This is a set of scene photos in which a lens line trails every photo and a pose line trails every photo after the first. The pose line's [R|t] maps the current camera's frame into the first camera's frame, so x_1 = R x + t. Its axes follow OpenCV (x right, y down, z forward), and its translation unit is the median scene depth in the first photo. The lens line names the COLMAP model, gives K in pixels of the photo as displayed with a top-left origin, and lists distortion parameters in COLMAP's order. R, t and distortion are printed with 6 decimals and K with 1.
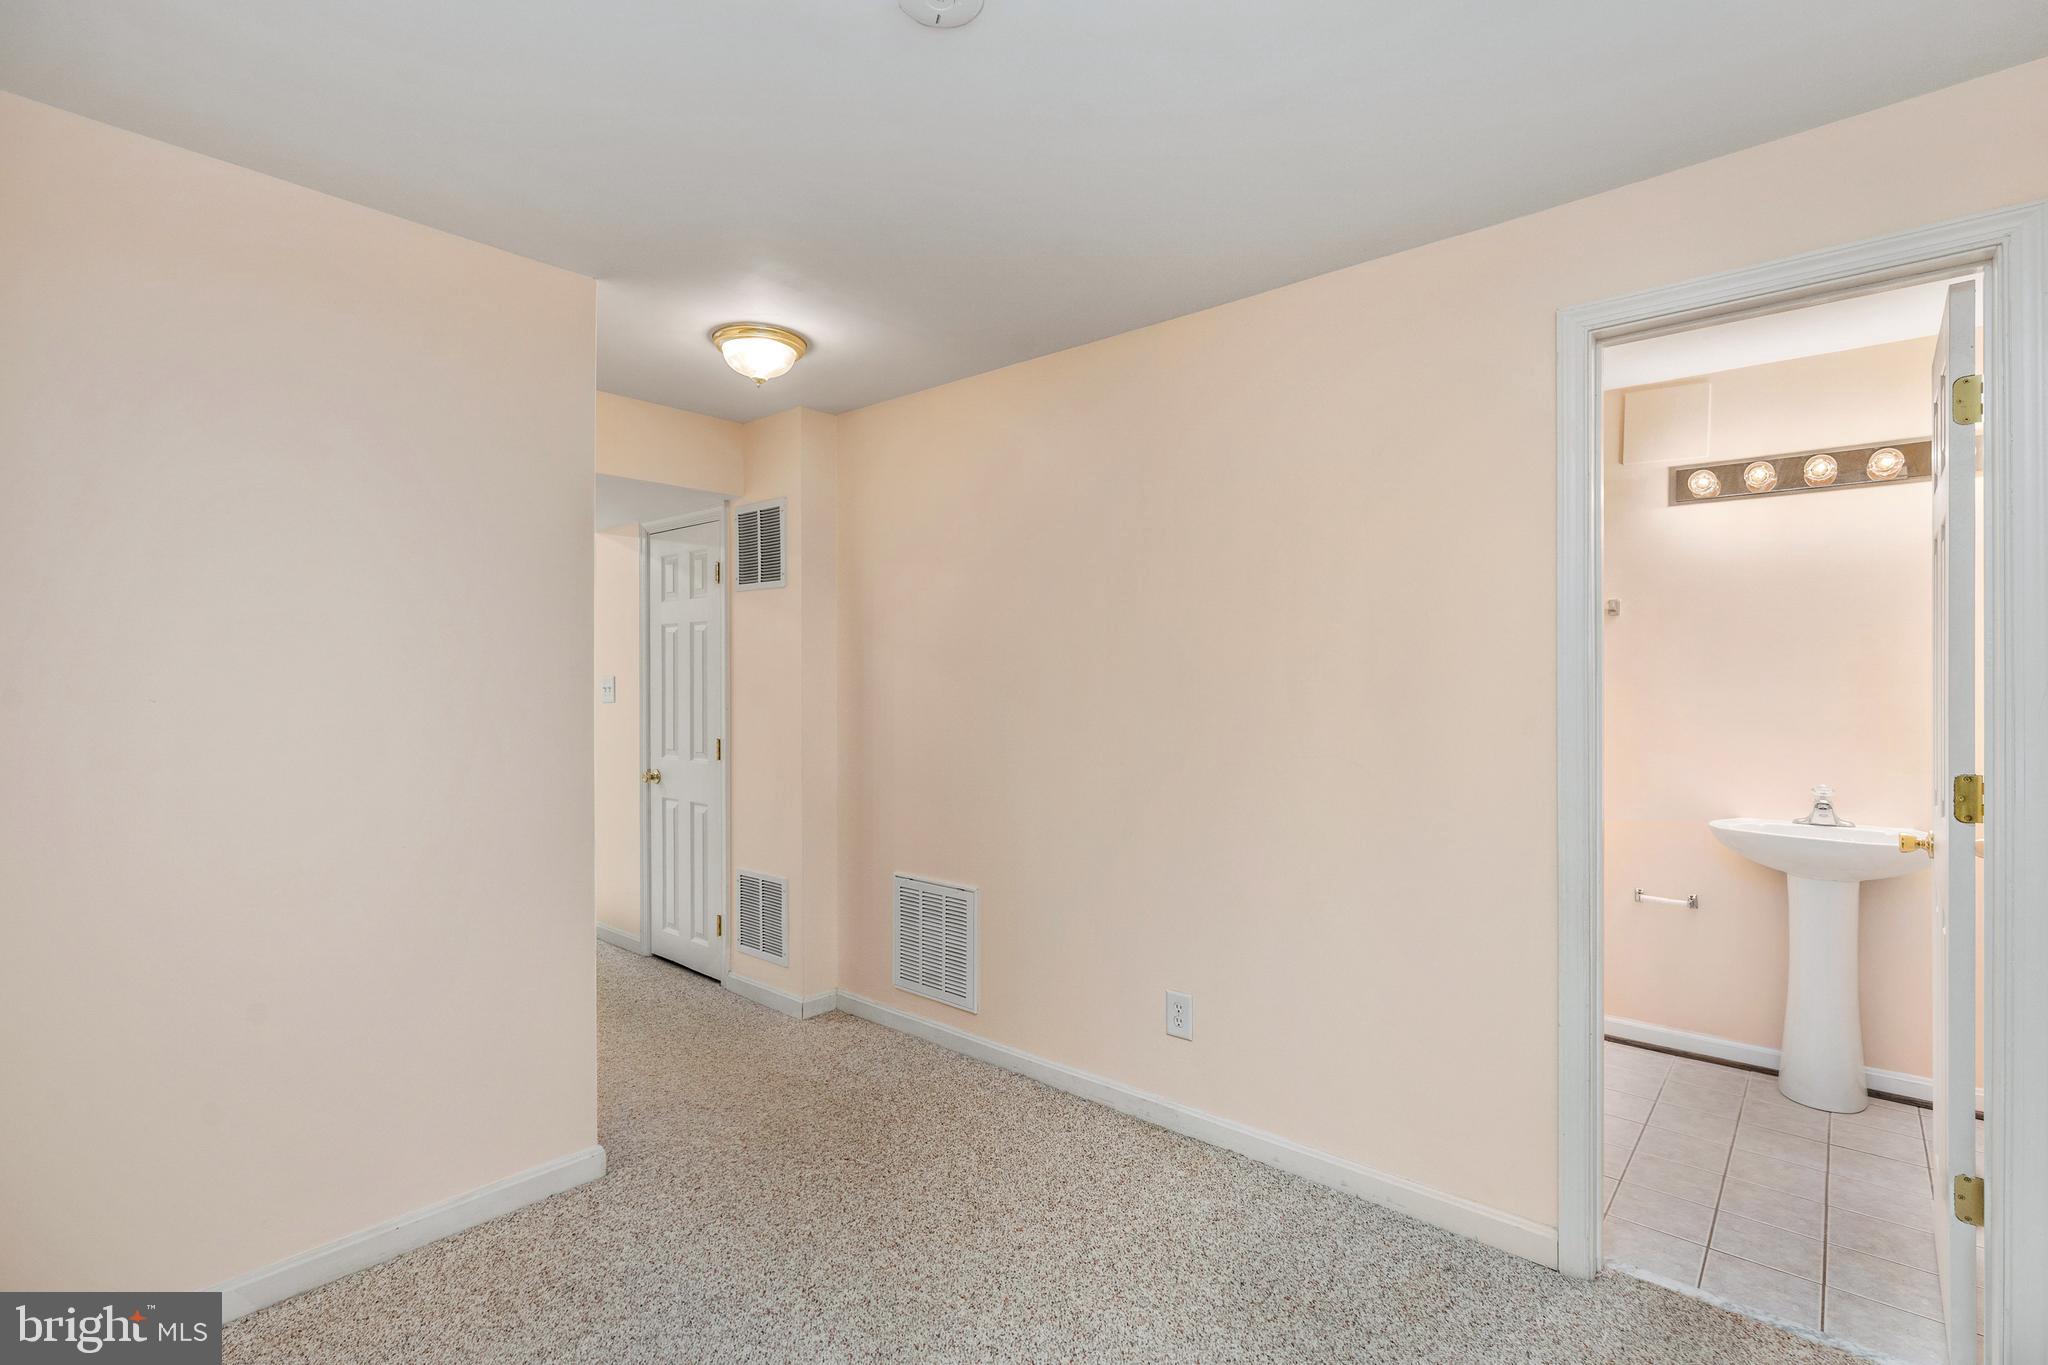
lens RADIAL K [[937.3, 0, 1024.5], [0, 937.3, 673.7], [0, 0, 1]] dist [-0.003680, -0.000523]
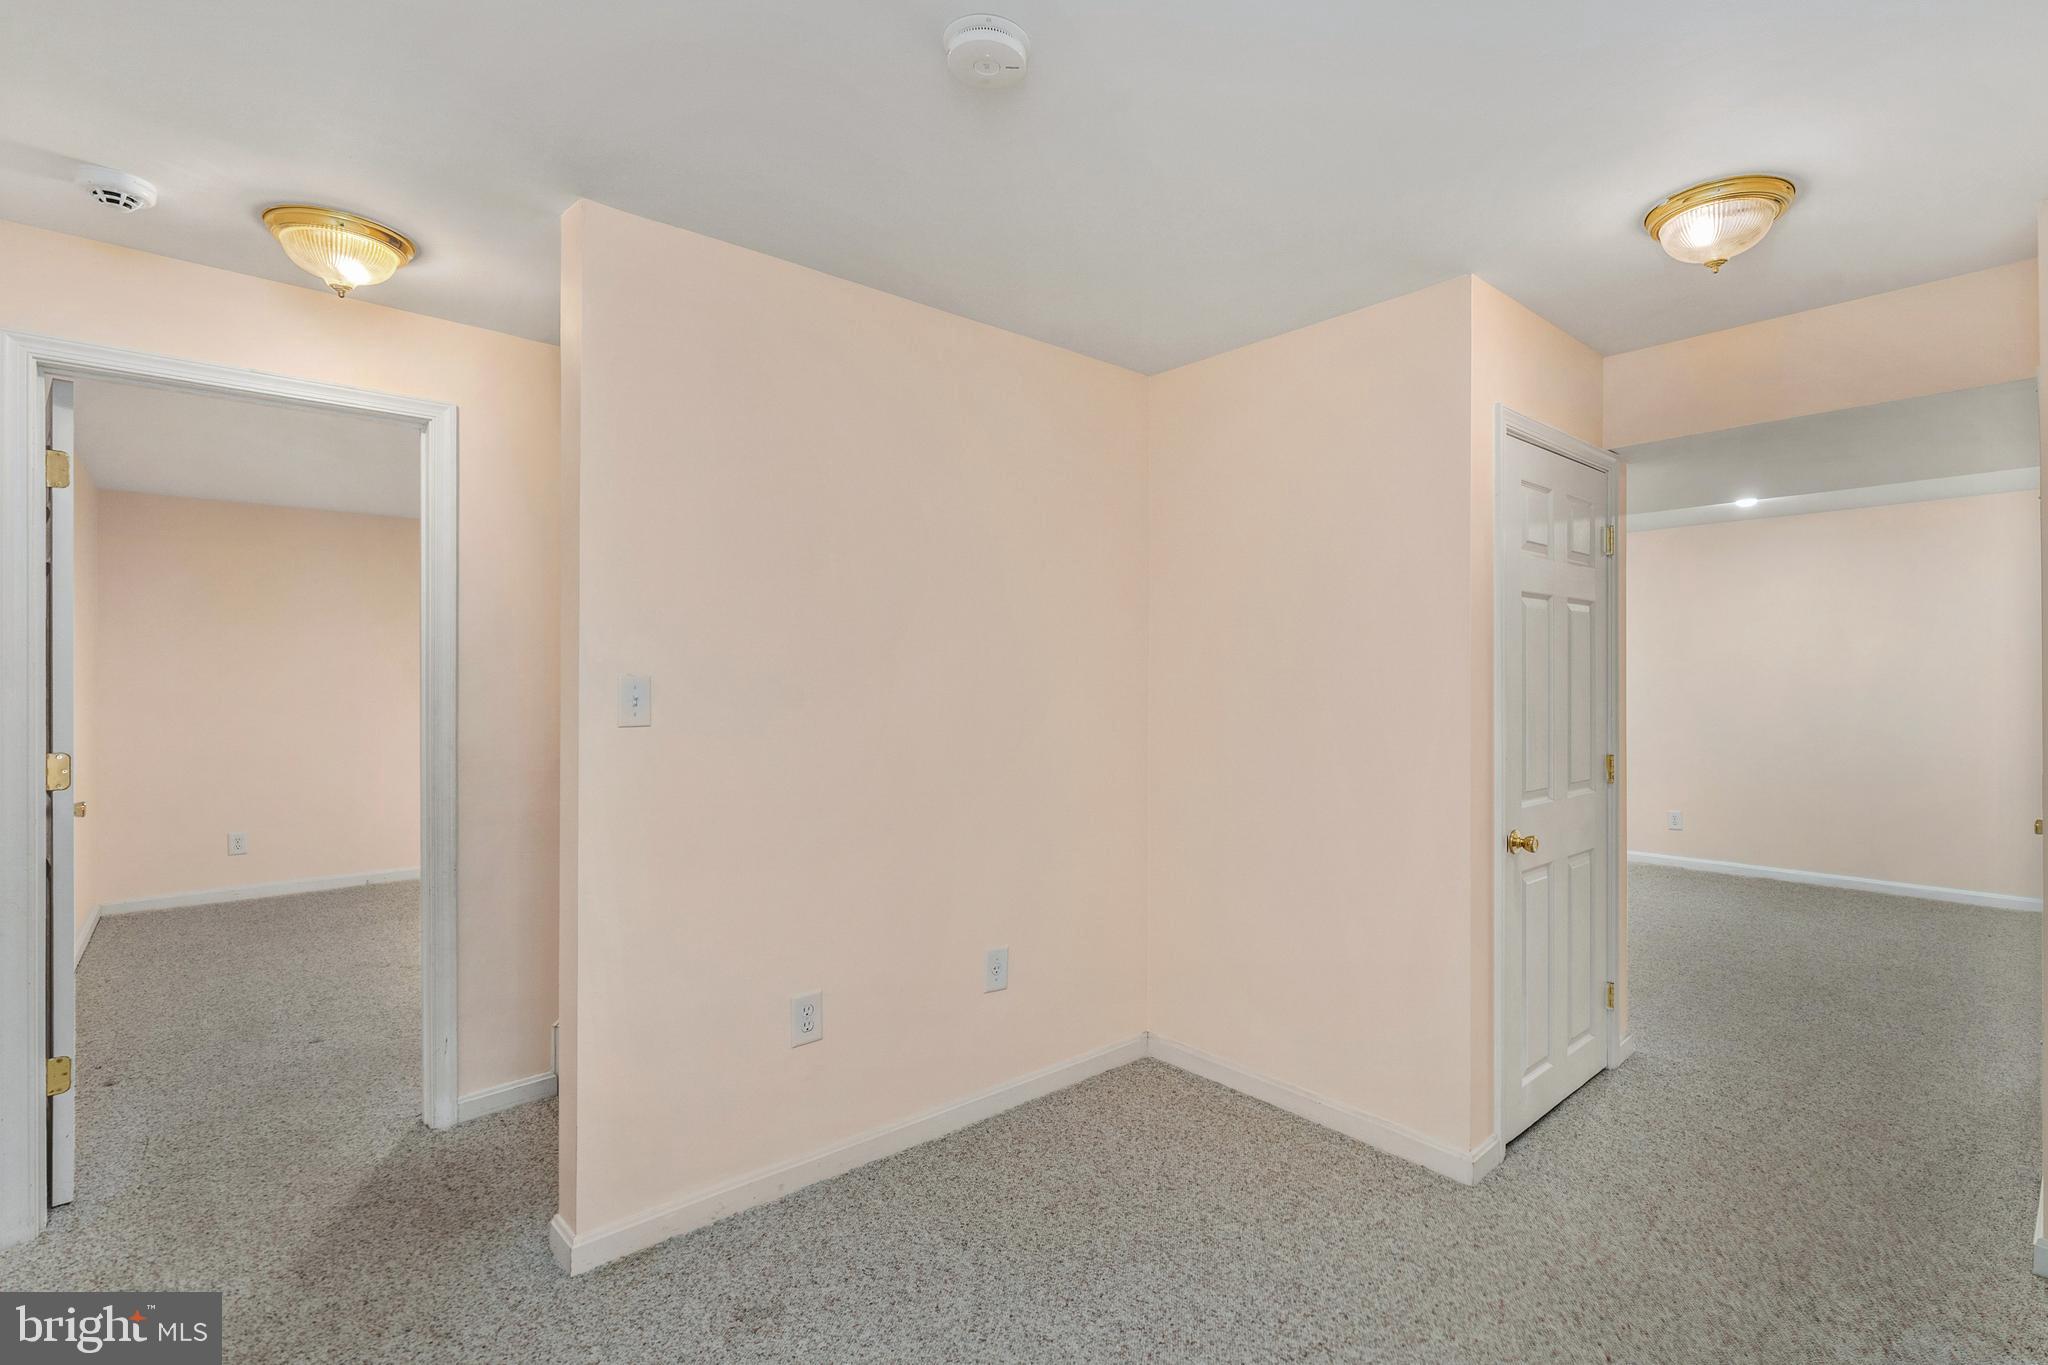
lens RADIAL K [[937.3, 0, 1024.1], [0, 937.3, 685.3], [0, 0, 1]] dist [-0.003680, -0.000523]
pose [[-0.130052, 0.010054, -0.991456, 0.515265], [0.011933, 0.999892, 0.008574, 0.002775], [0.991435, -0.010716, -0.130158, 0.610993]]
